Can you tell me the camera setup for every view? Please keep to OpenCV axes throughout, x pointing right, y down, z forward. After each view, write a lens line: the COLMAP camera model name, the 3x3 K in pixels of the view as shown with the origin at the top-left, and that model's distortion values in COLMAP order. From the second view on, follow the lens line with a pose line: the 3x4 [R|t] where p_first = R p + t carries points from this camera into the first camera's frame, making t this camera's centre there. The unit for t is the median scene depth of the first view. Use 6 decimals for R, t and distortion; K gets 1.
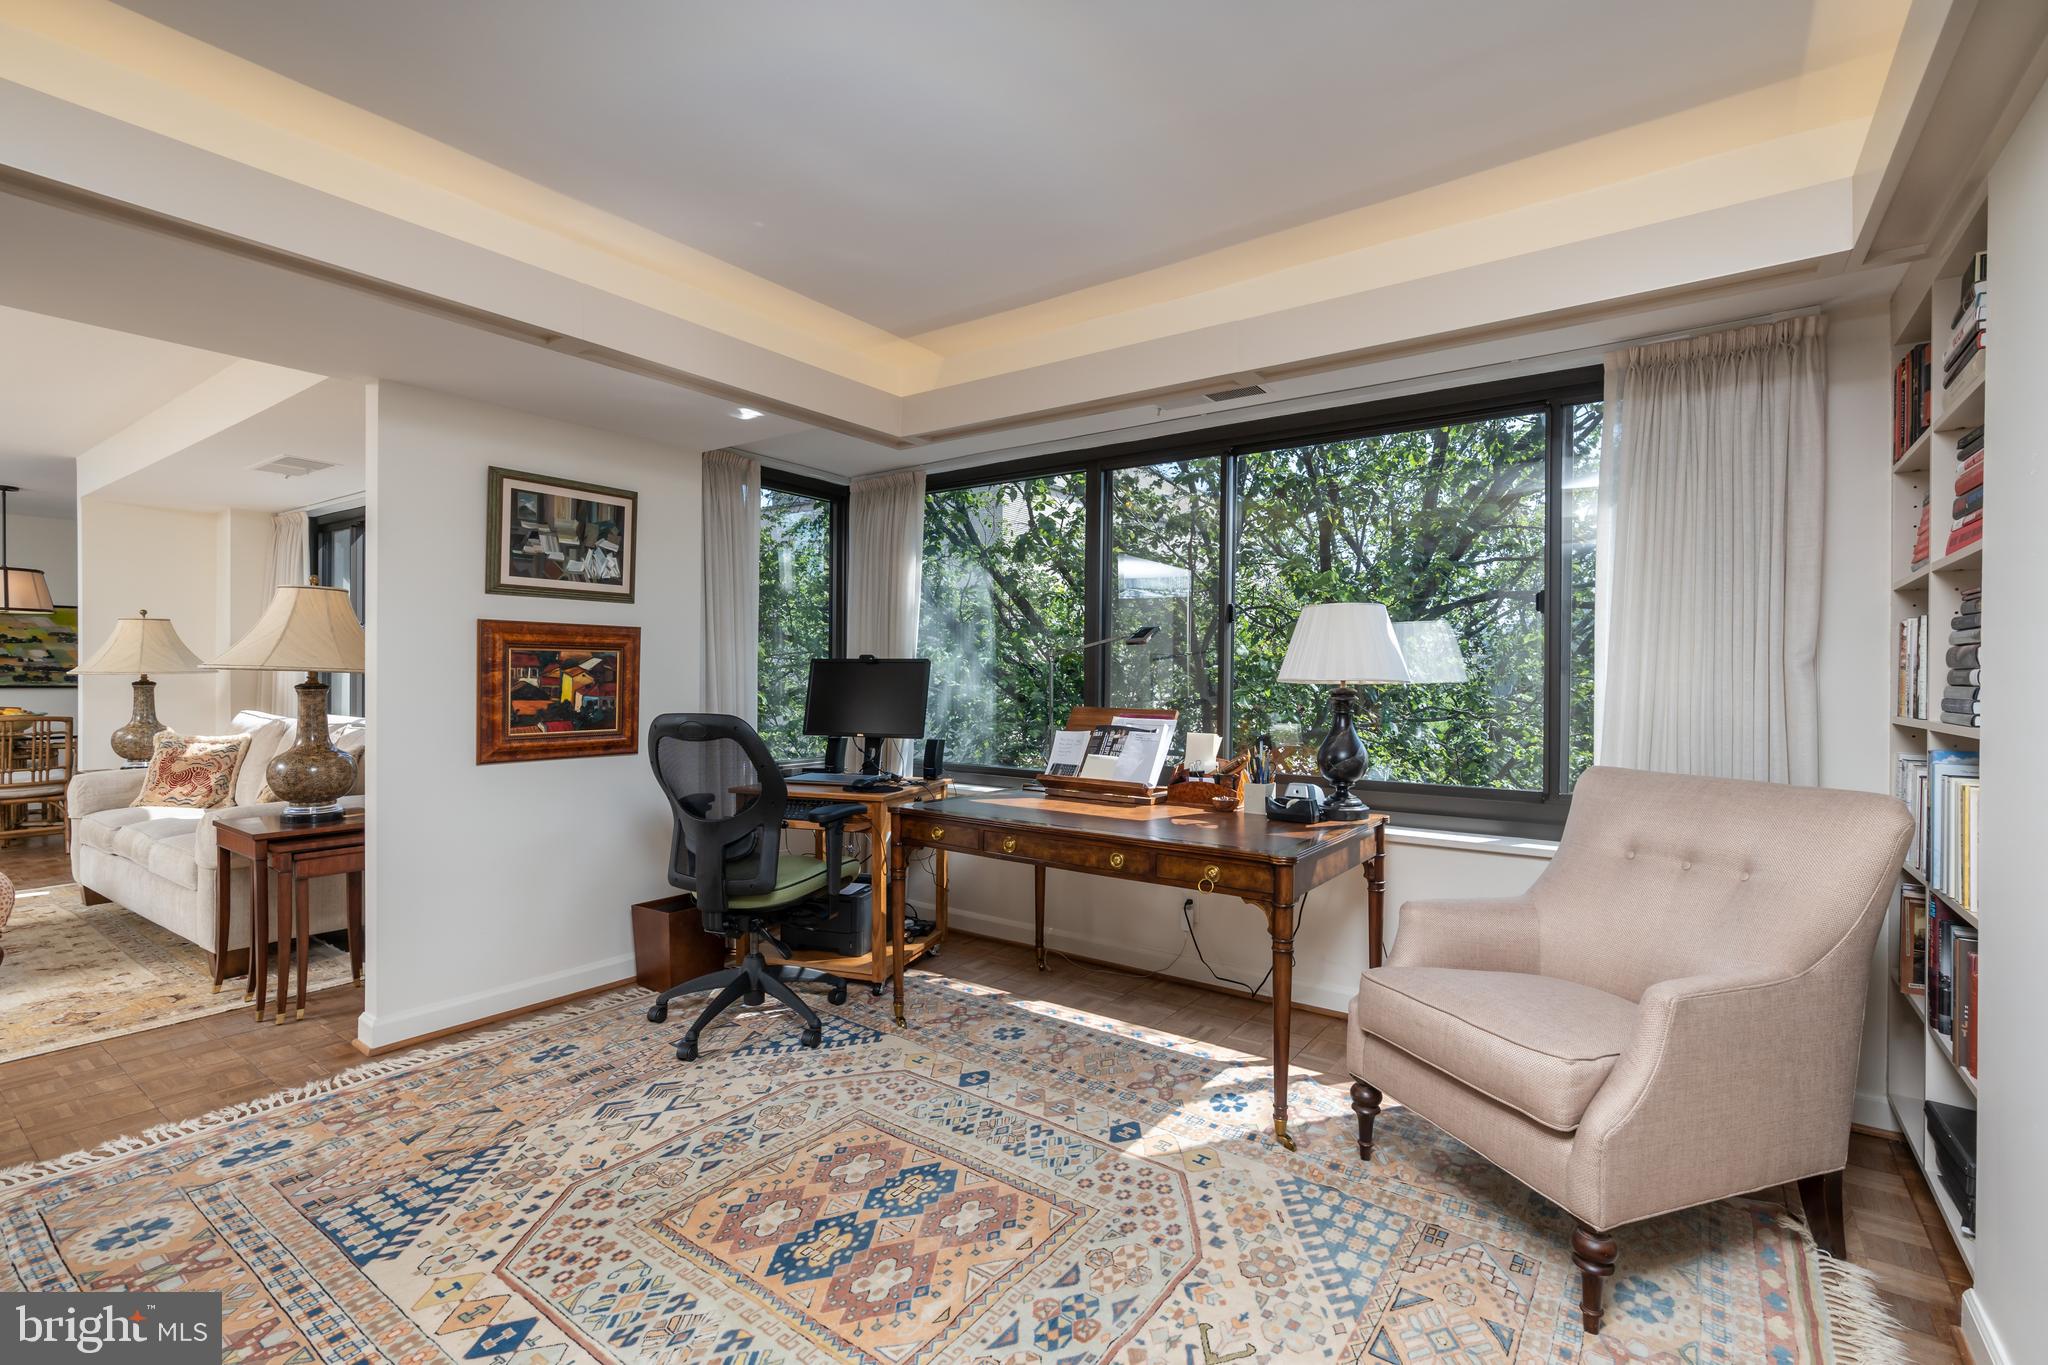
lens RADIAL K [[930.8, 0, 1019.9], [0, 930.8, 678.8], [0, 0, 1]] dist [0.001365, 0.000414]
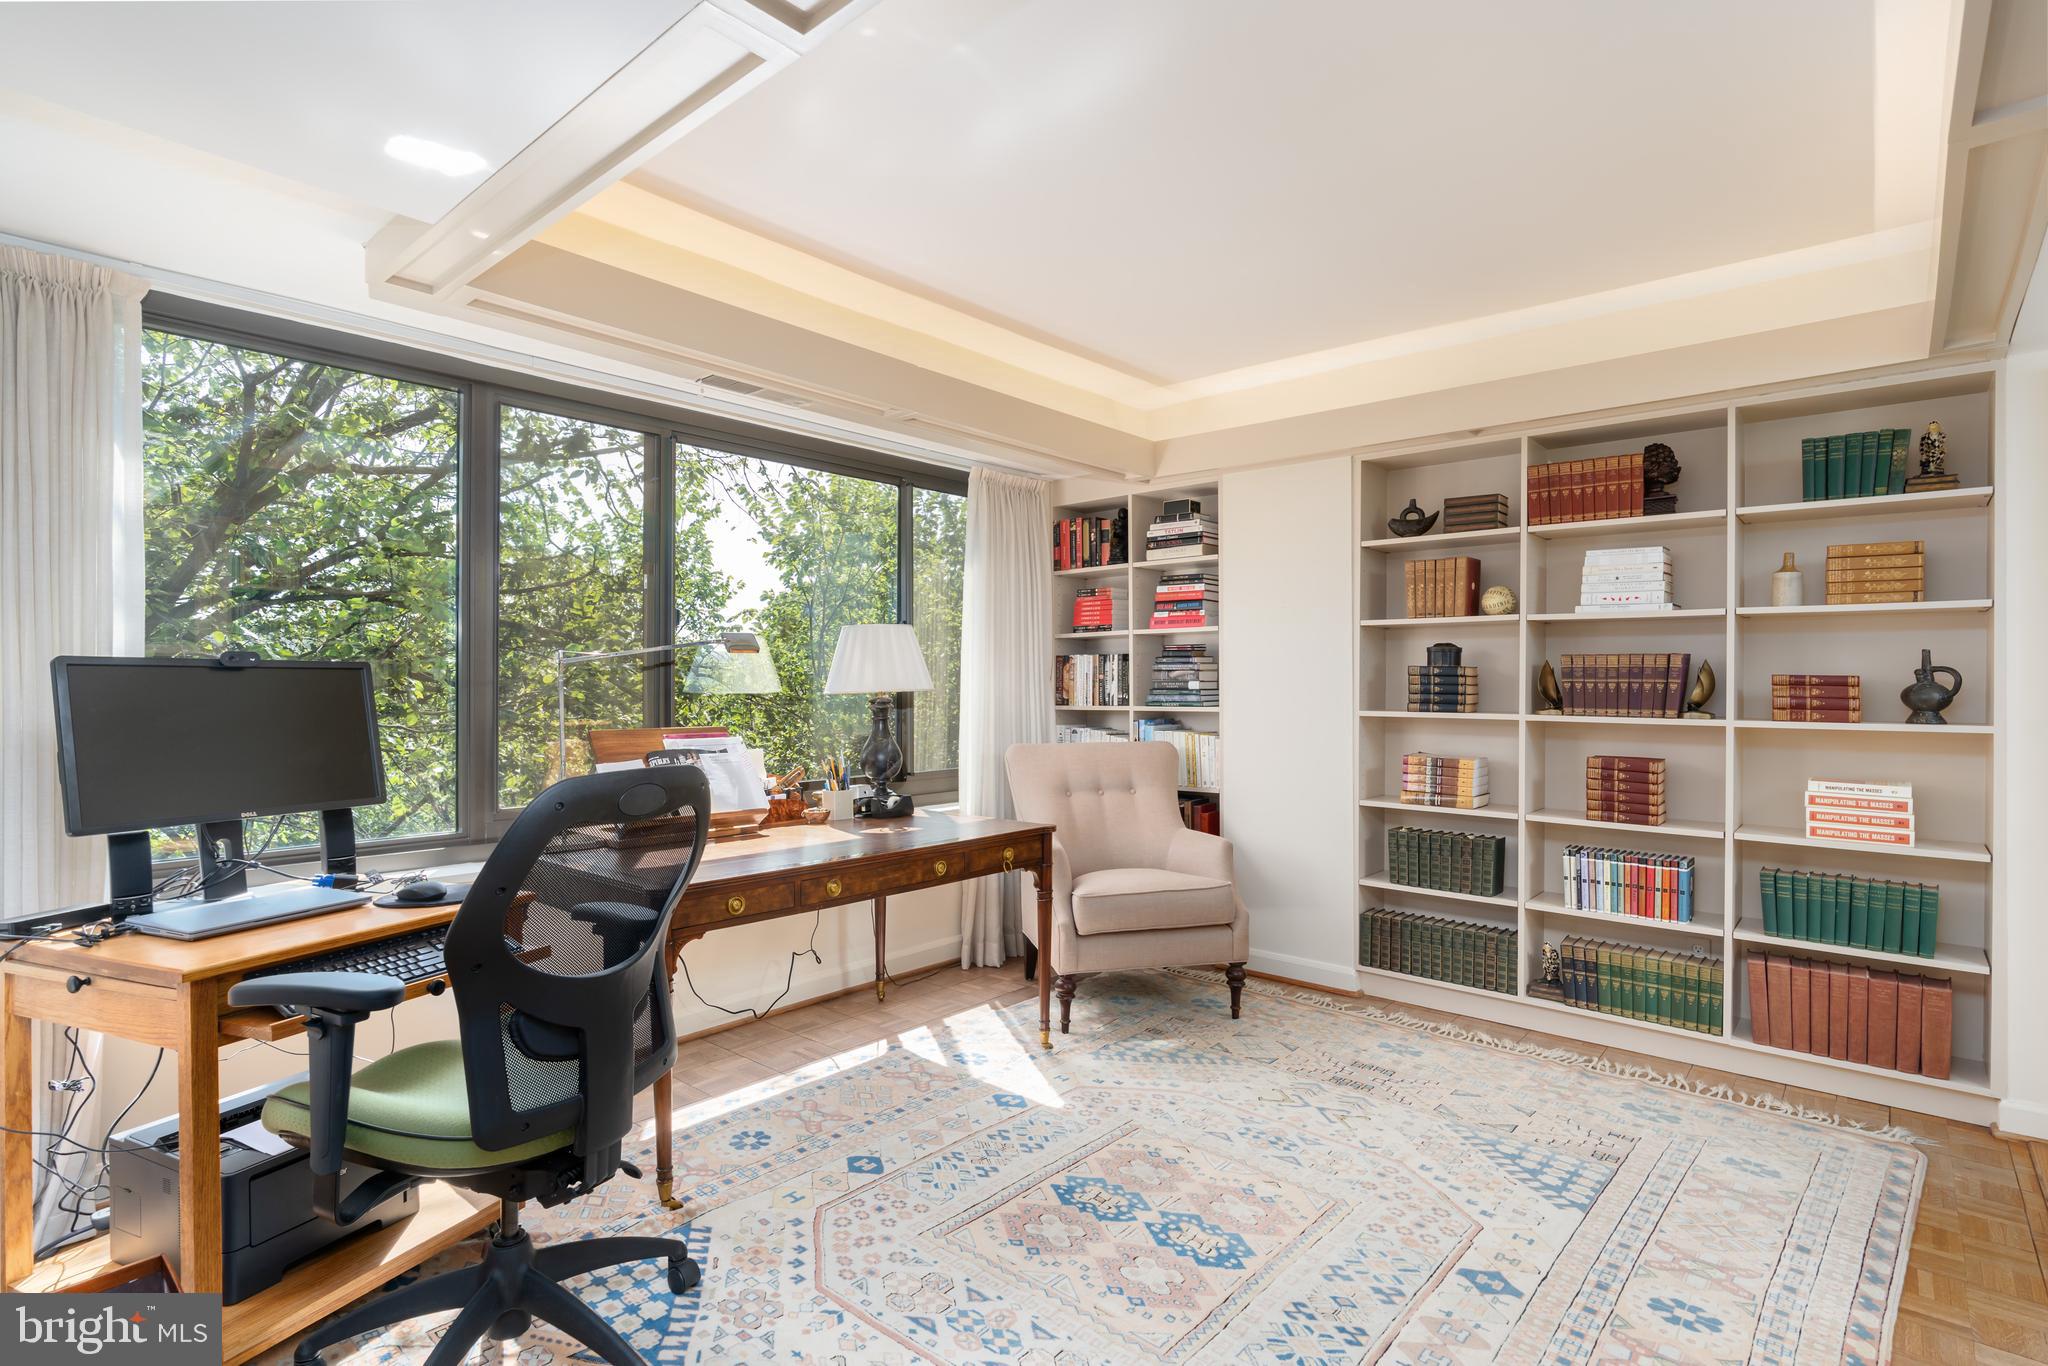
lens RADIAL K [[1025.5, 0, 1024.9], [0, 1025.5, 687.8], [0, 0, 1]] dist [-0.004543, -0.000421]
pose [[0.068504, -0.005925, 0.997633, -1.055421], [0.004624, 0.999974, 0.005621, -0.009855], [-0.997640, 0.004228, 0.068529, 0.863418]]
